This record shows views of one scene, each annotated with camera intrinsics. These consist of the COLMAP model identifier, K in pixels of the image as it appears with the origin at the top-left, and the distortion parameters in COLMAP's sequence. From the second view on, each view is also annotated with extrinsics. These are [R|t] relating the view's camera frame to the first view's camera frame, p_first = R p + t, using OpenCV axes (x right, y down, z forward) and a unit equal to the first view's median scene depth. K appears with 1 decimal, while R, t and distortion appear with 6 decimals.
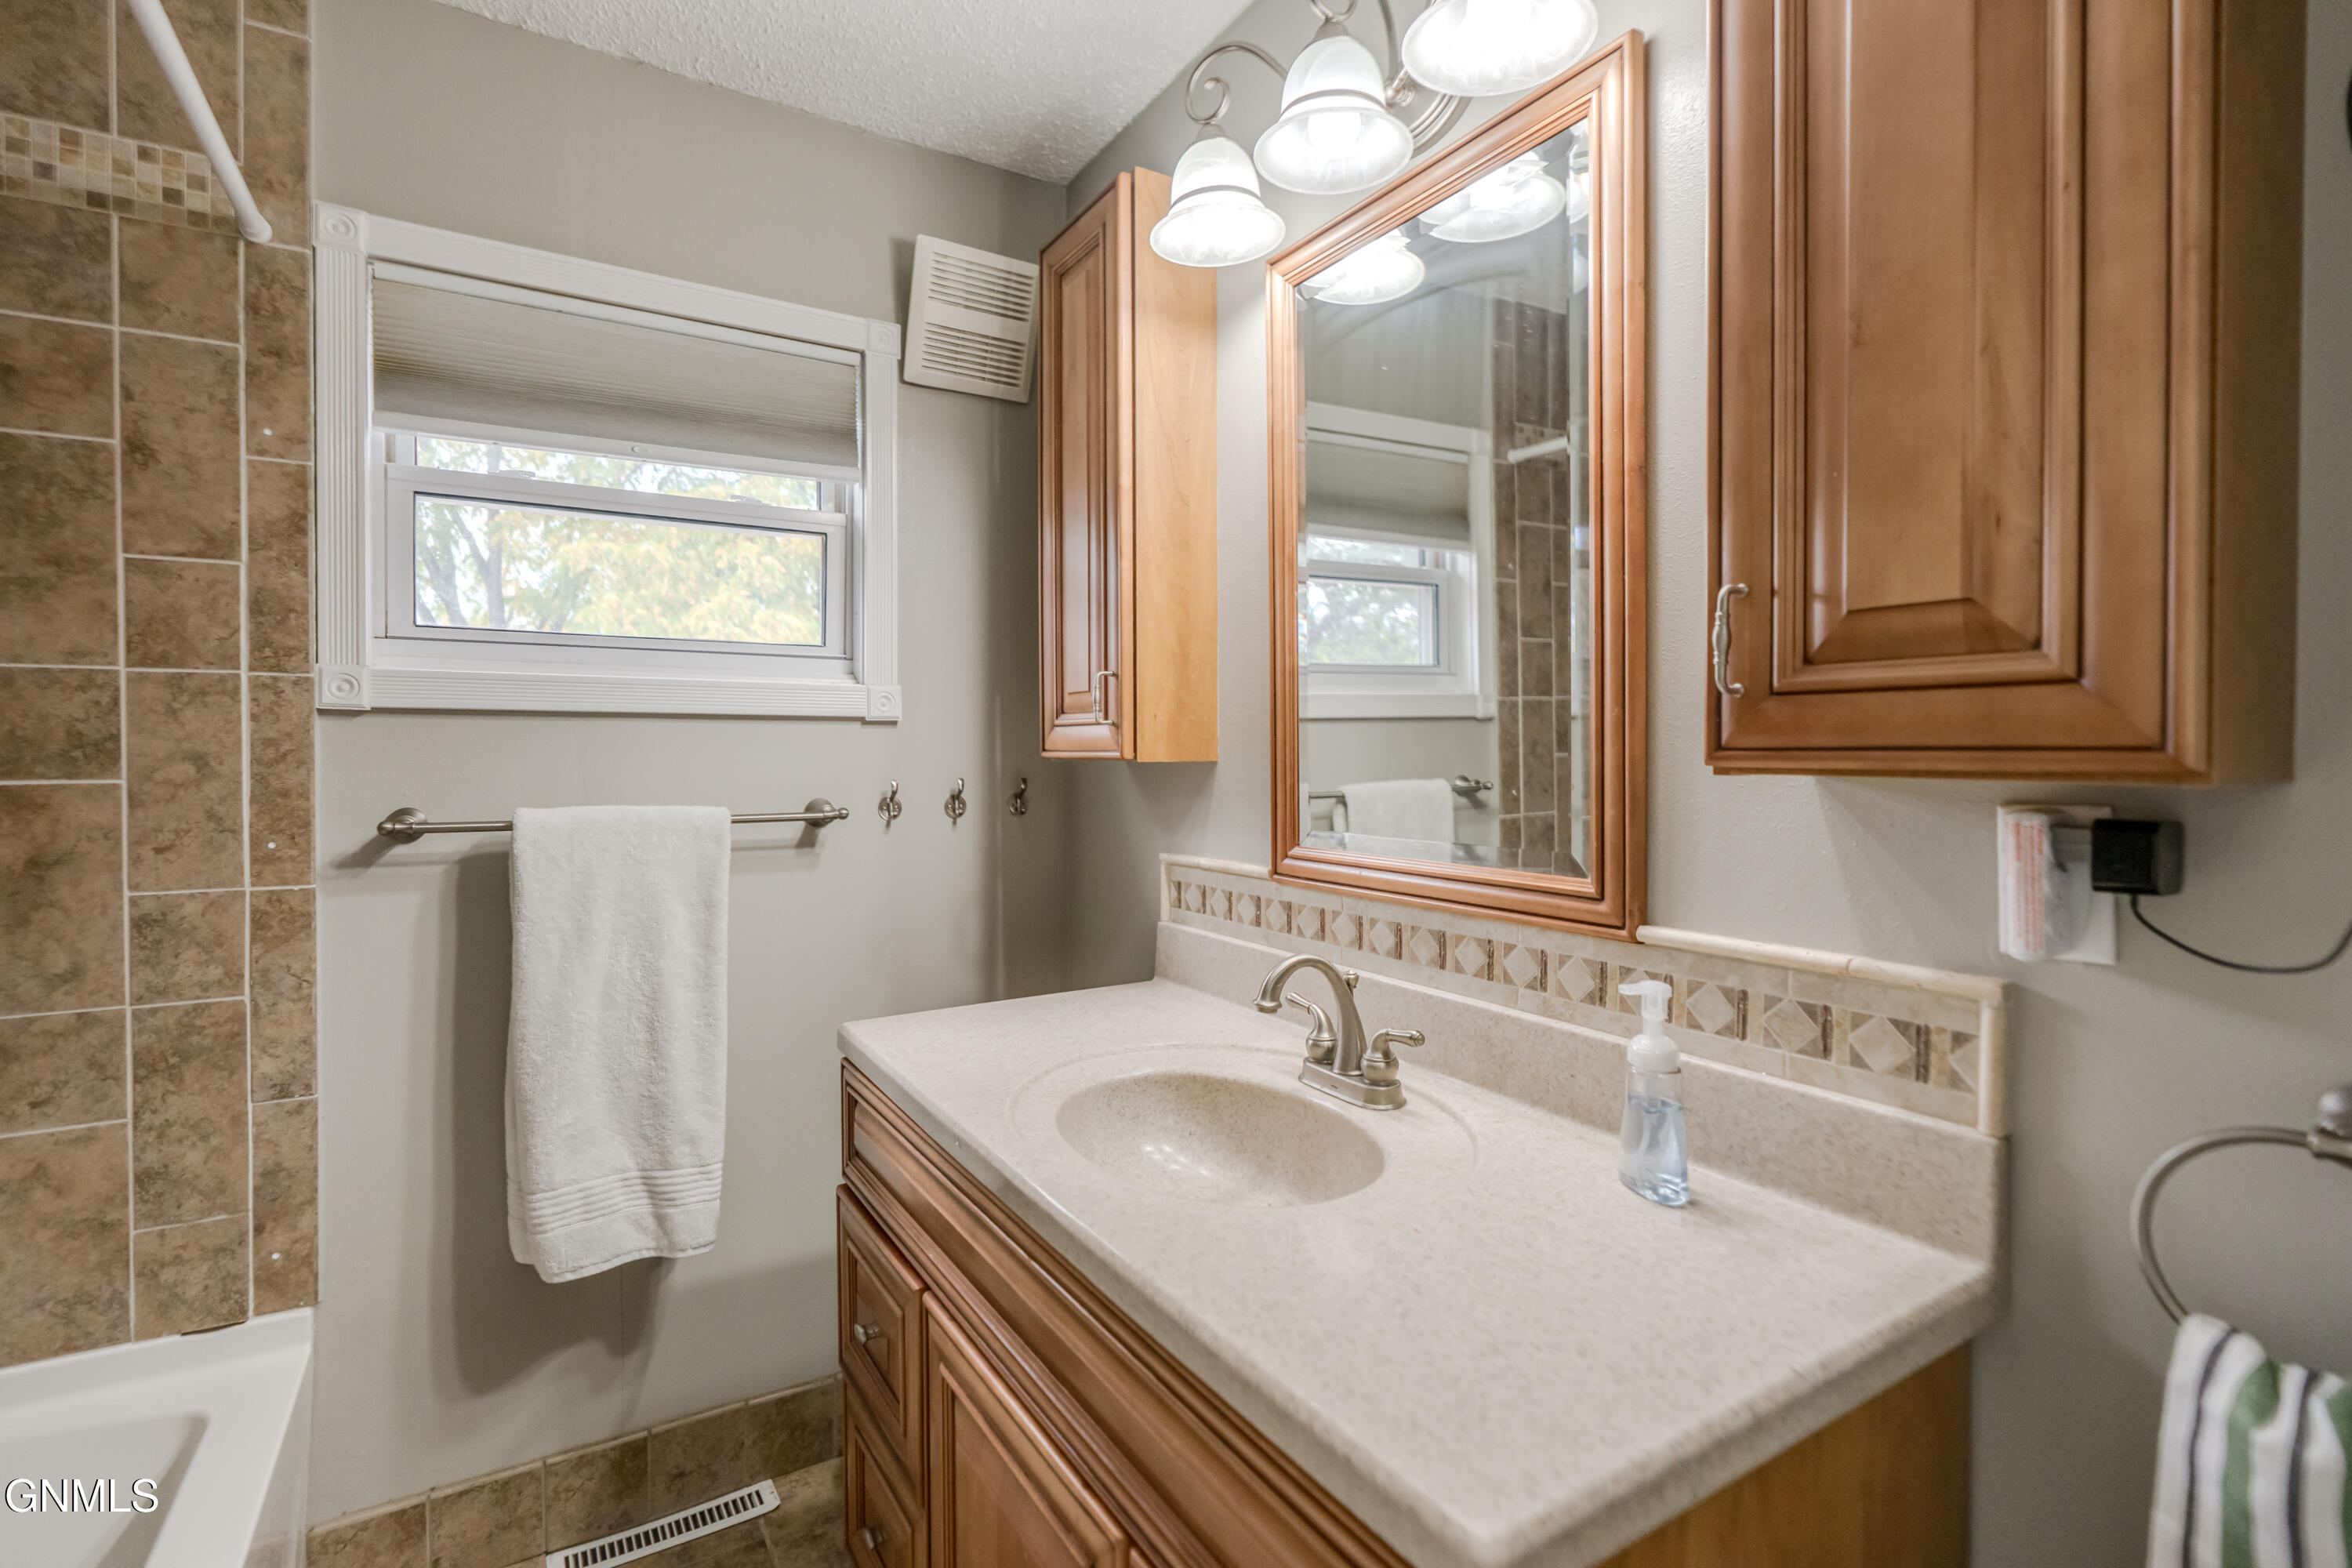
lens RADIAL K [[1088.1, 0, 1179.6], [0, 1088.1, 760.4], [0, 0, 1]] dist [-0.010993, 0.002947]
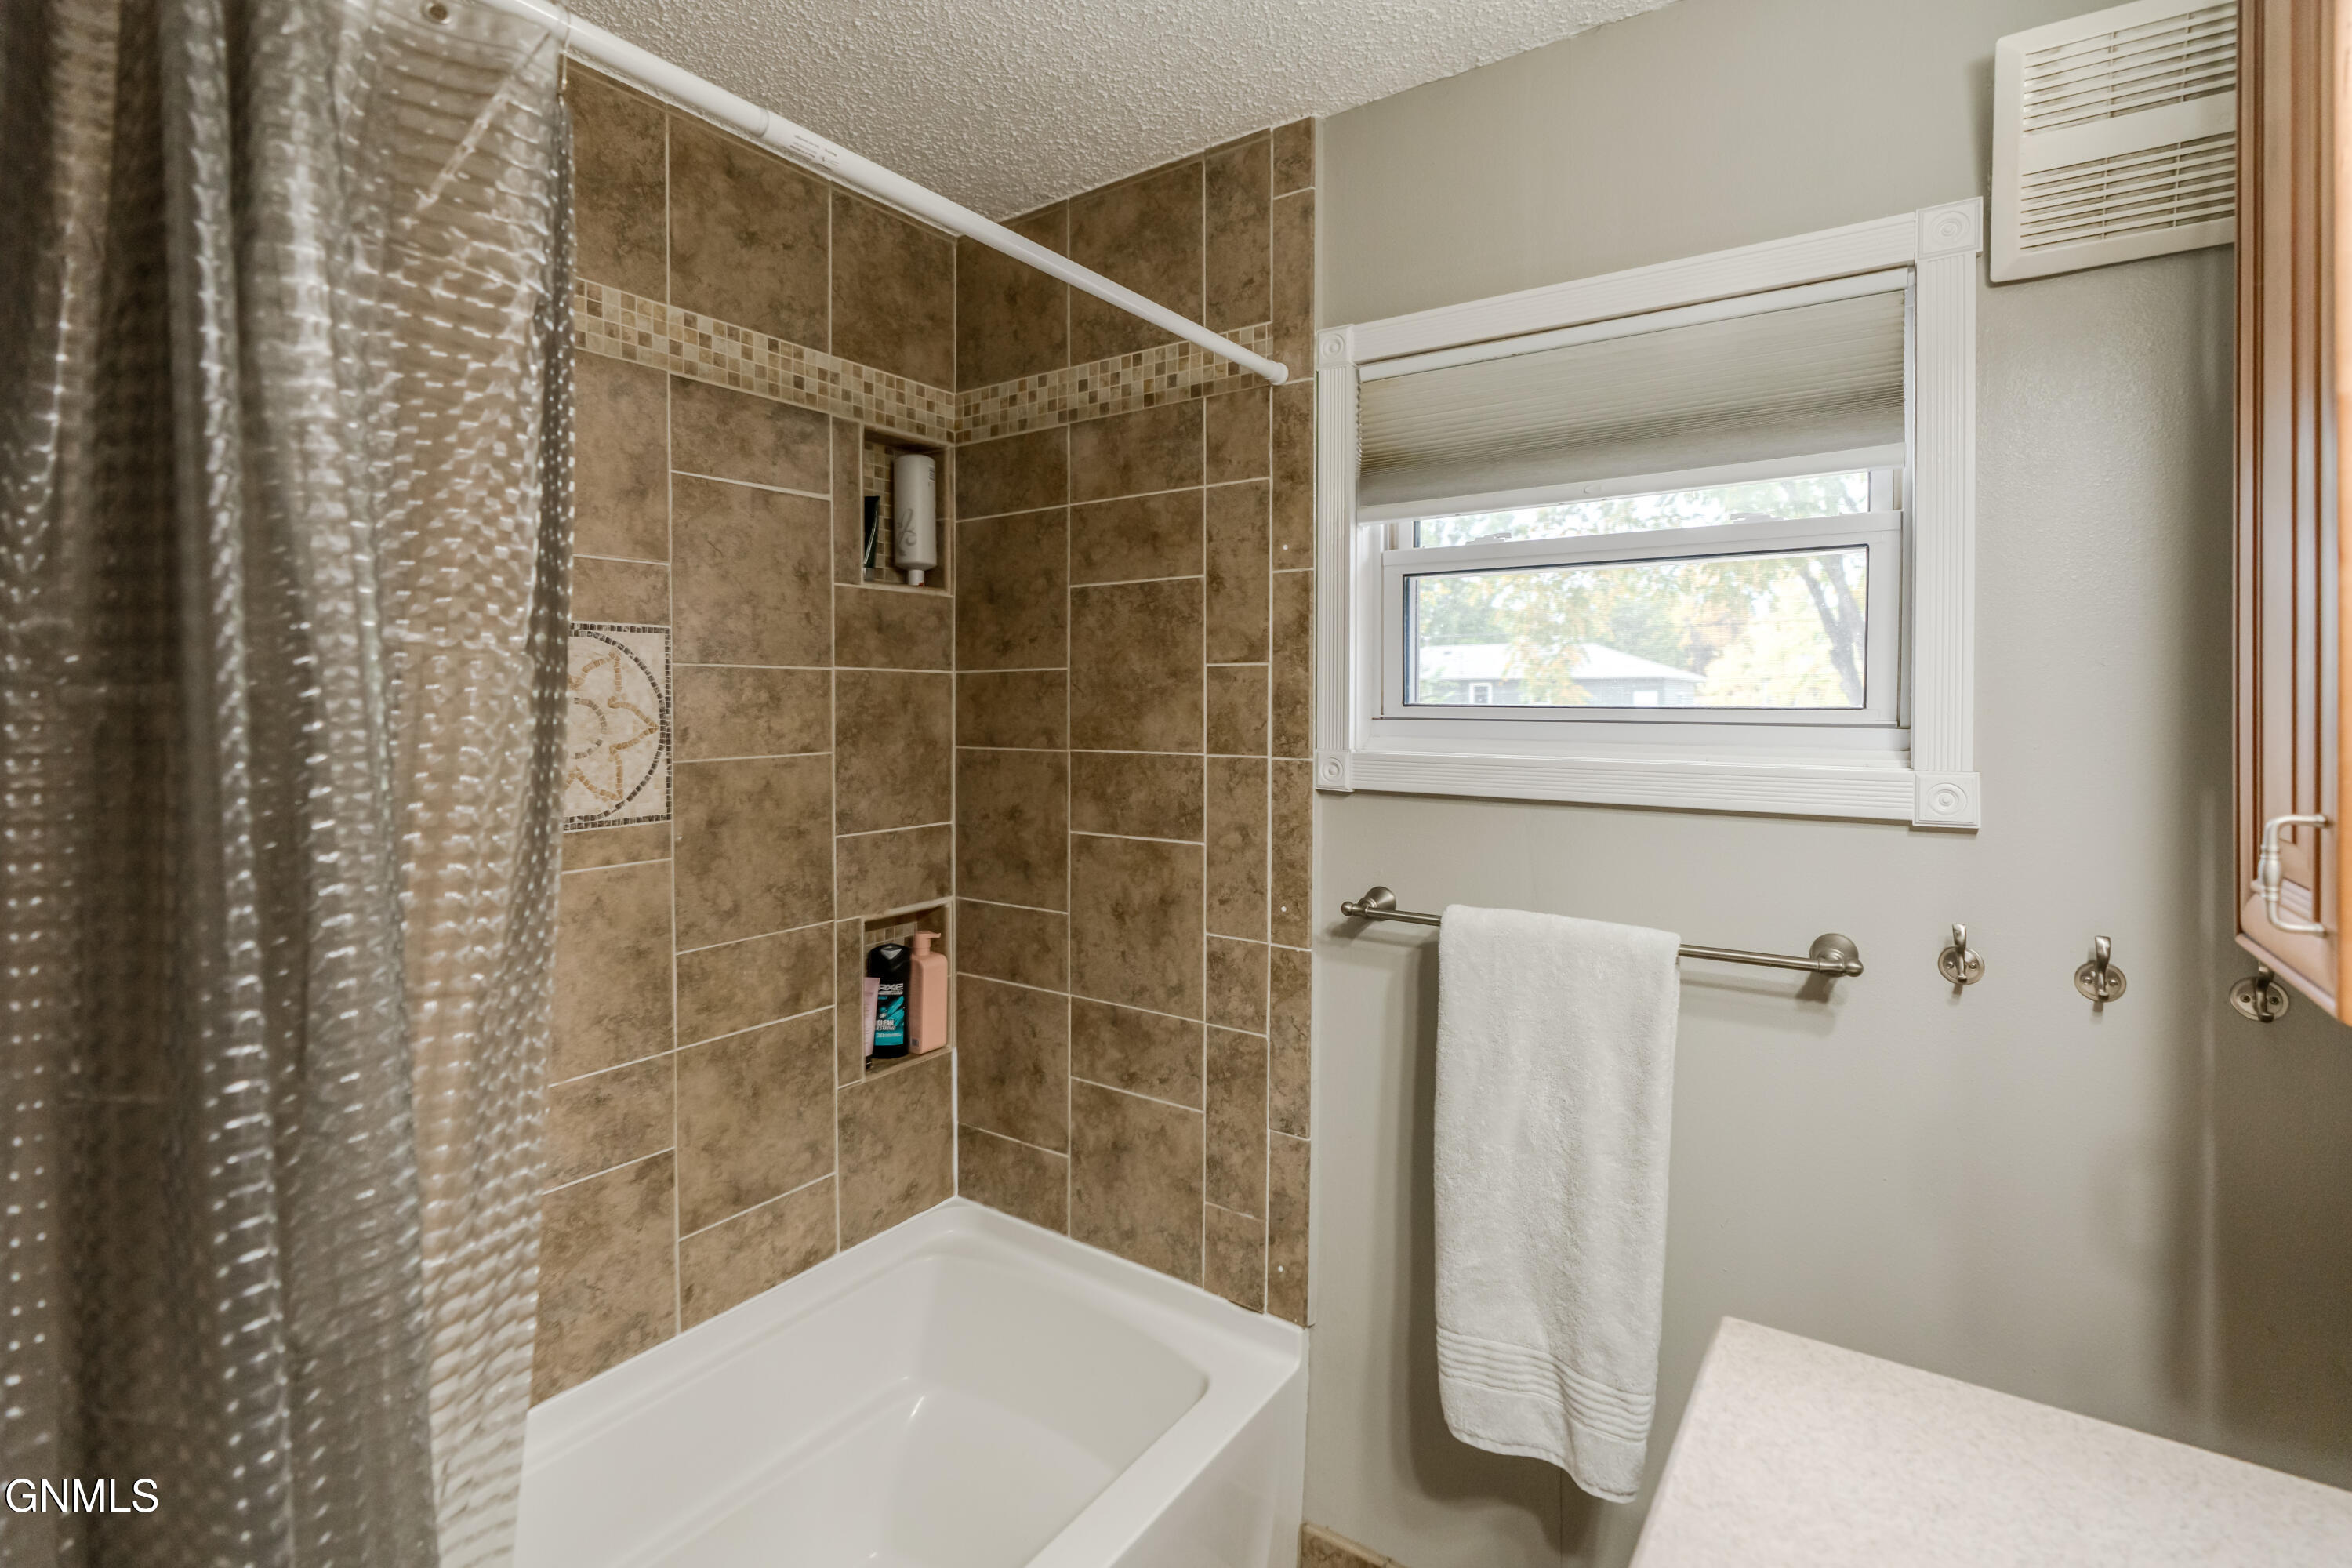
lens RADIAL K [[1088.1, 0, 1197.3], [0, 1088.1, 712.4], [0, 0, 1]] dist [-0.010993, 0.002947]
pose [[0.405803, 0.007659, -0.913928, 0.169047], [-0.016904, 0.999857, 0.000873, -0.127631], [0.913804, 0.015094, 0.405874, 0.446337]]
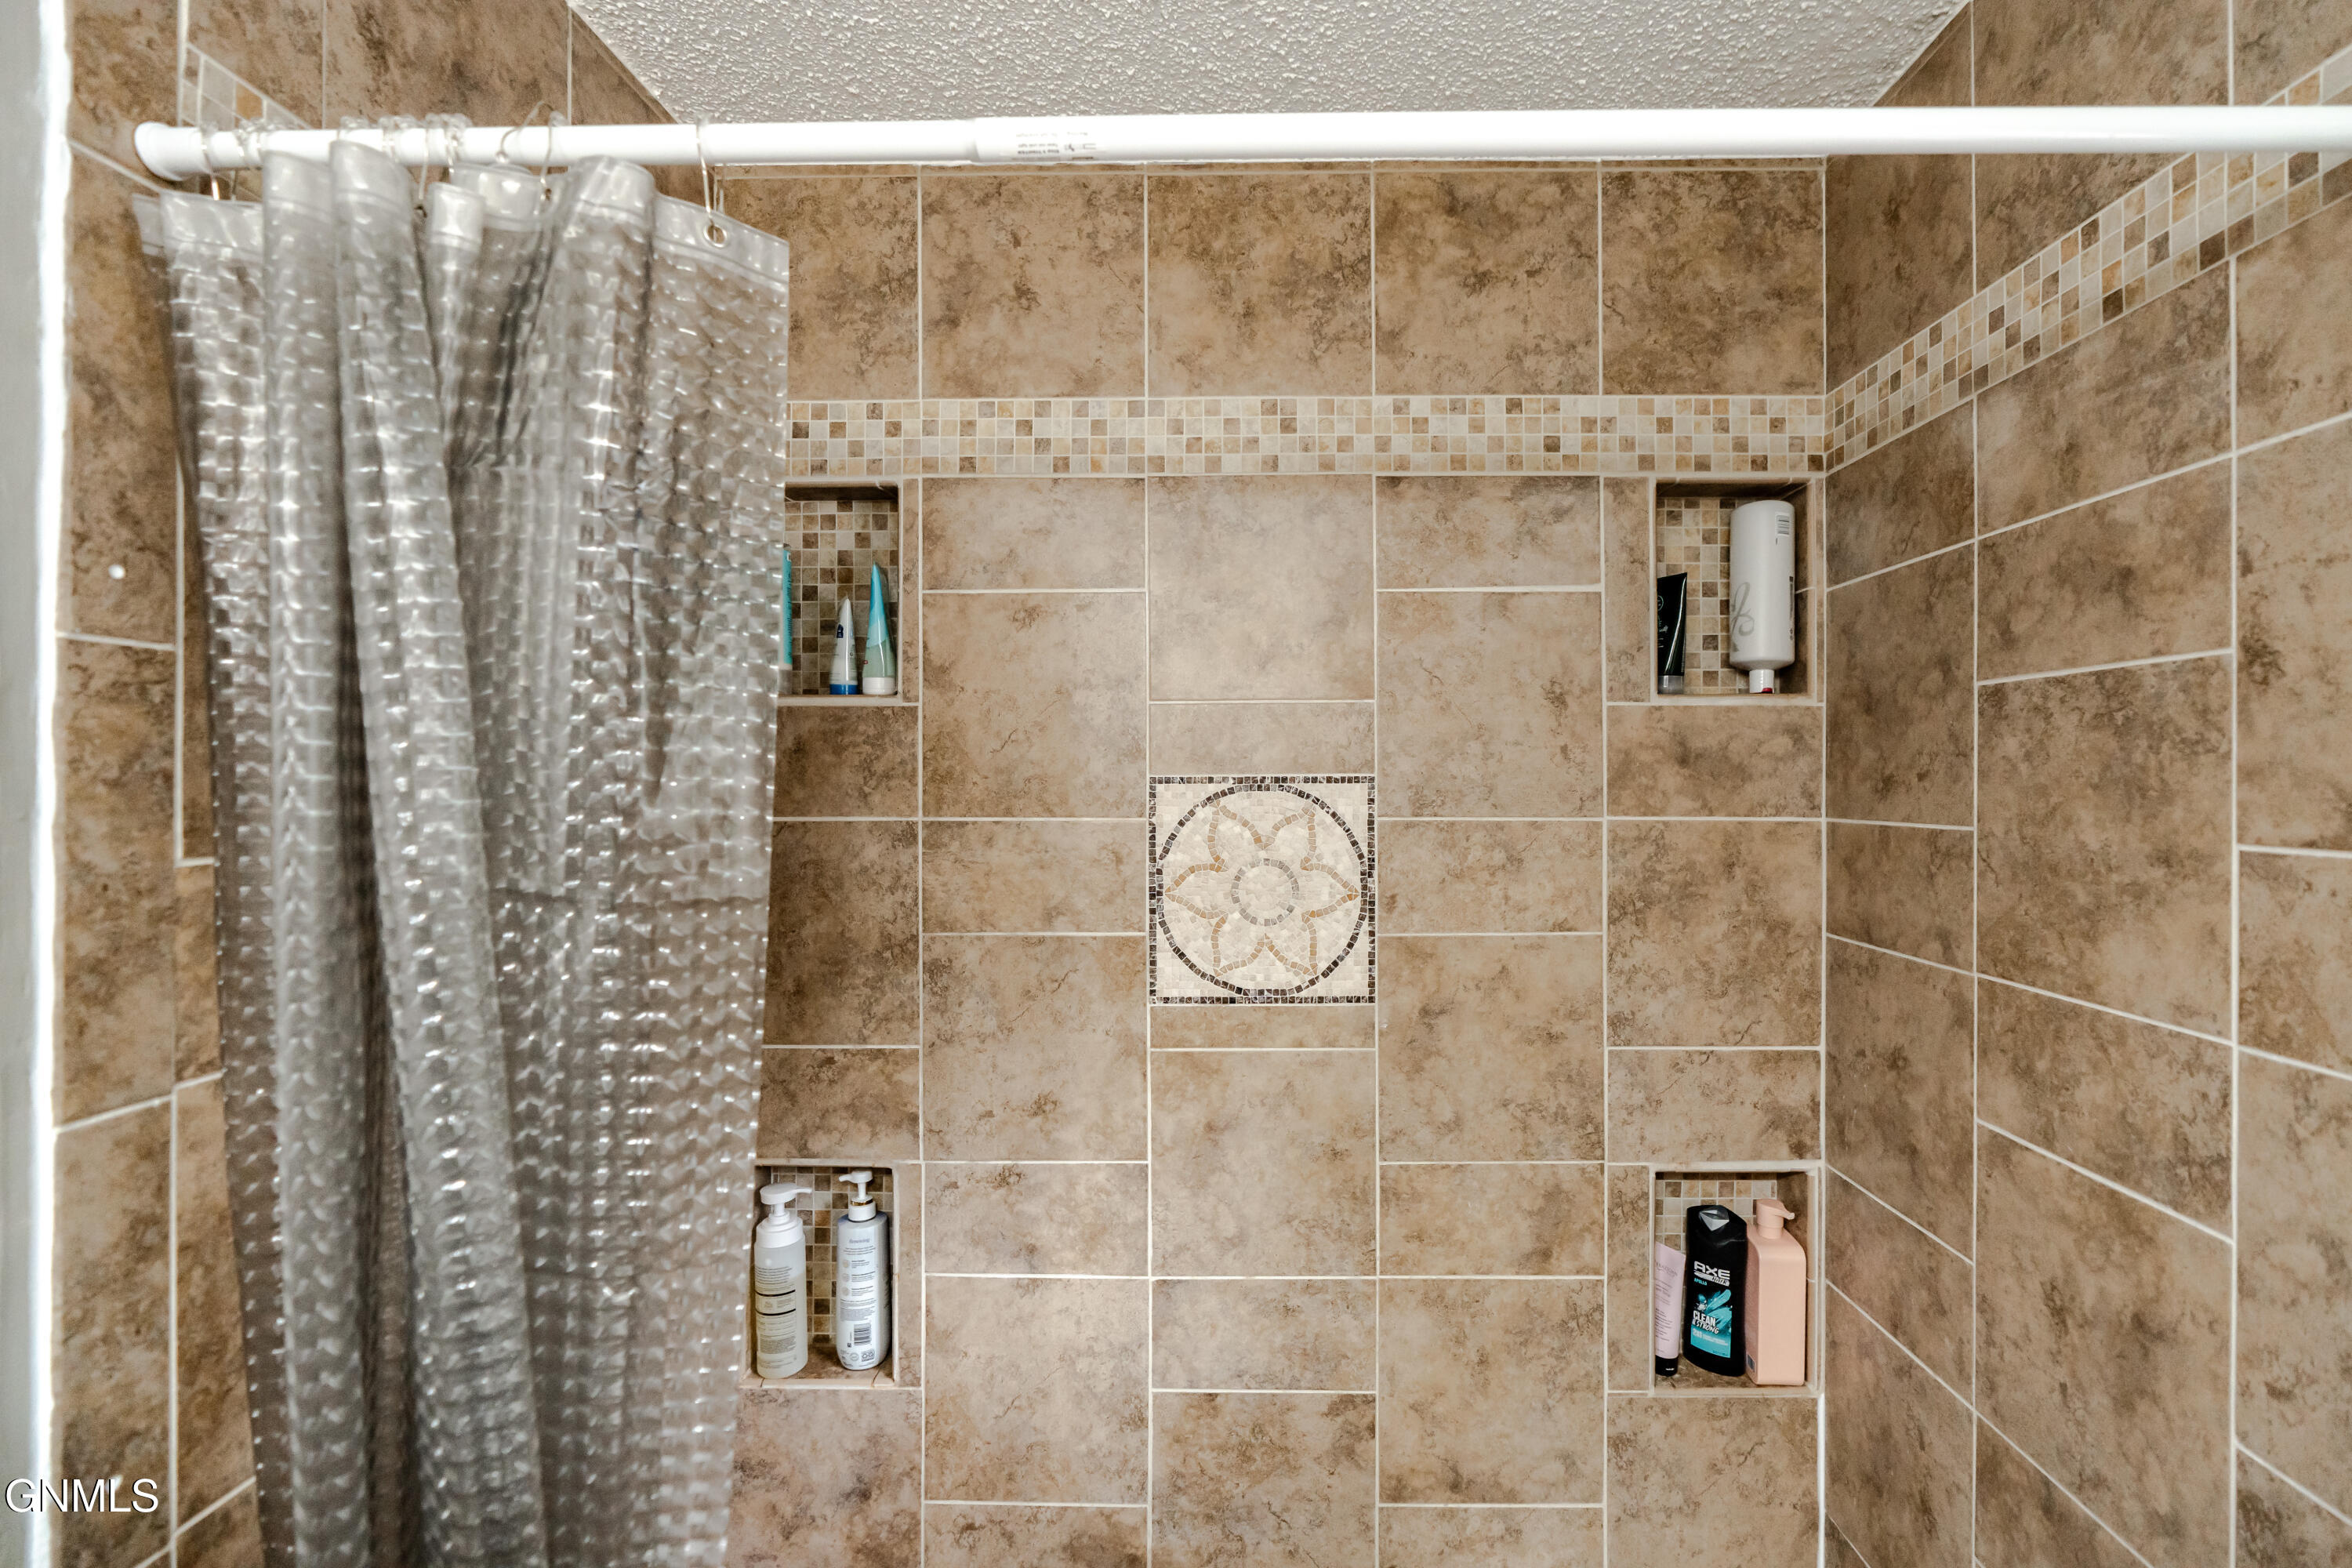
lens RADIAL K [[1102.8, 0, 1235.2], [0, 1102.8, 773.4], [0, 0, 1]] dist [-0.012028, 0.003710]
pose [[-0.538259, -0.005009, -0.842765, -0.194325], [-0.019042, 0.999799, 0.006220, -0.209255], [0.842565, 0.019396, -0.538246, 0.812393]]
